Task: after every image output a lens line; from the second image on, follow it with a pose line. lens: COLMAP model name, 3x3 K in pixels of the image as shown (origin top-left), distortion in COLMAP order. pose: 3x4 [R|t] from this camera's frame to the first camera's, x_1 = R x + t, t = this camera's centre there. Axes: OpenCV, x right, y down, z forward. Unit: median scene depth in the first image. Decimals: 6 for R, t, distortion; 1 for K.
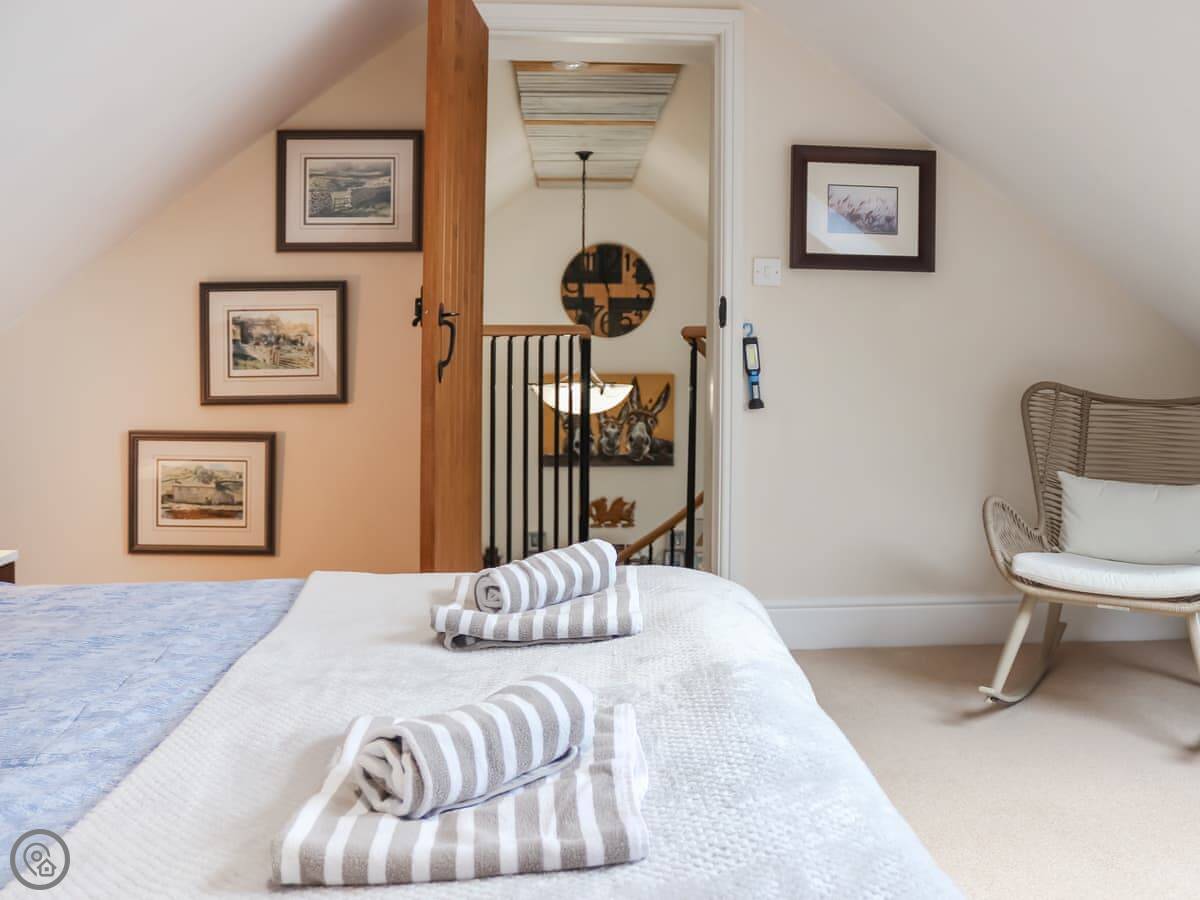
lens RADIAL K [[1149.0, 0, 600.0], [0, 1149.0, 450.0], [0, 0, 1]] dist [-0.077459, -0.006937]
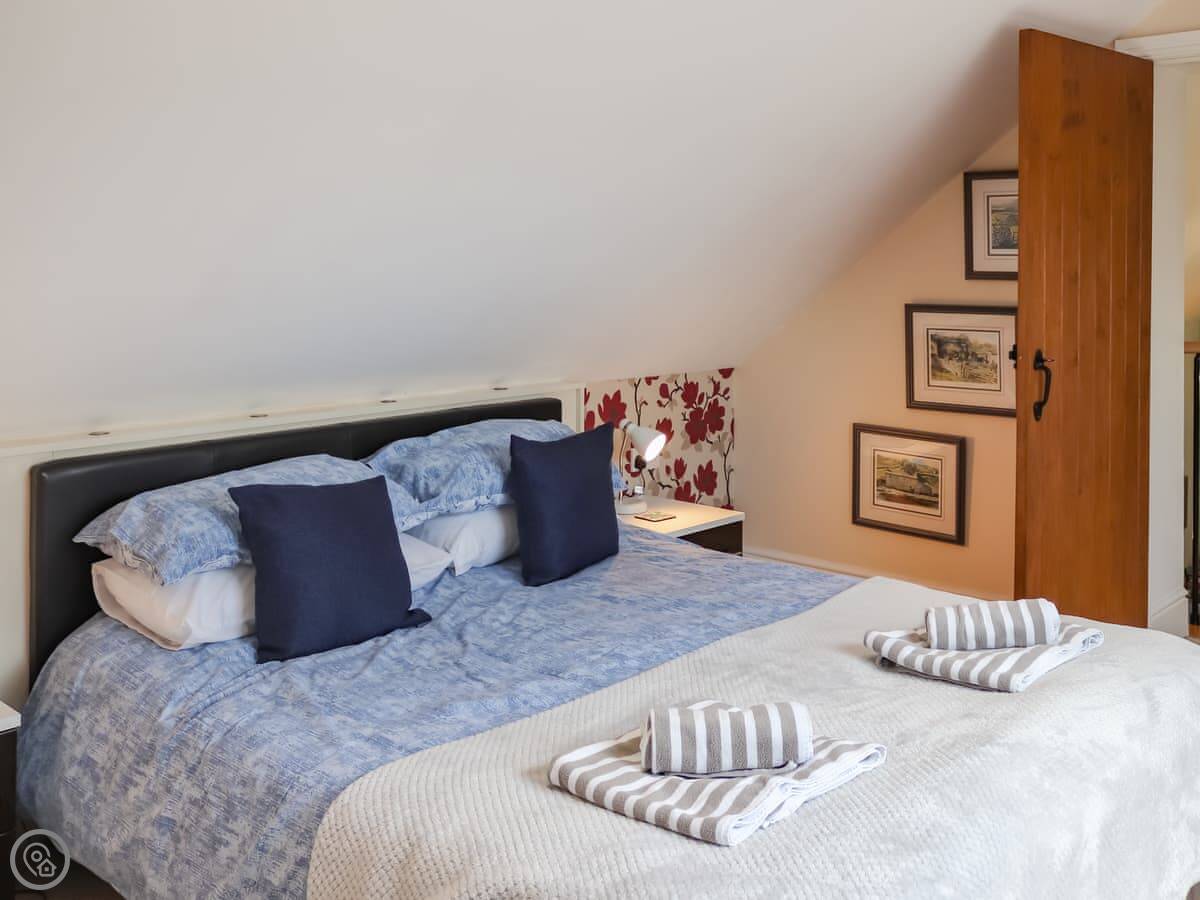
lens RADIAL K [[1149.0, 0, 600.0], [0, 1149.0, 450.0], [0, 0, 1]] dist [-0.077459, -0.006937]
pose [[0.688125, 0.108399, -0.717449, 0.278392], [-0.068407, 0.994066, 0.084582, -0.075109], [0.722360, -0.009124, 0.691457, -0.029227]]
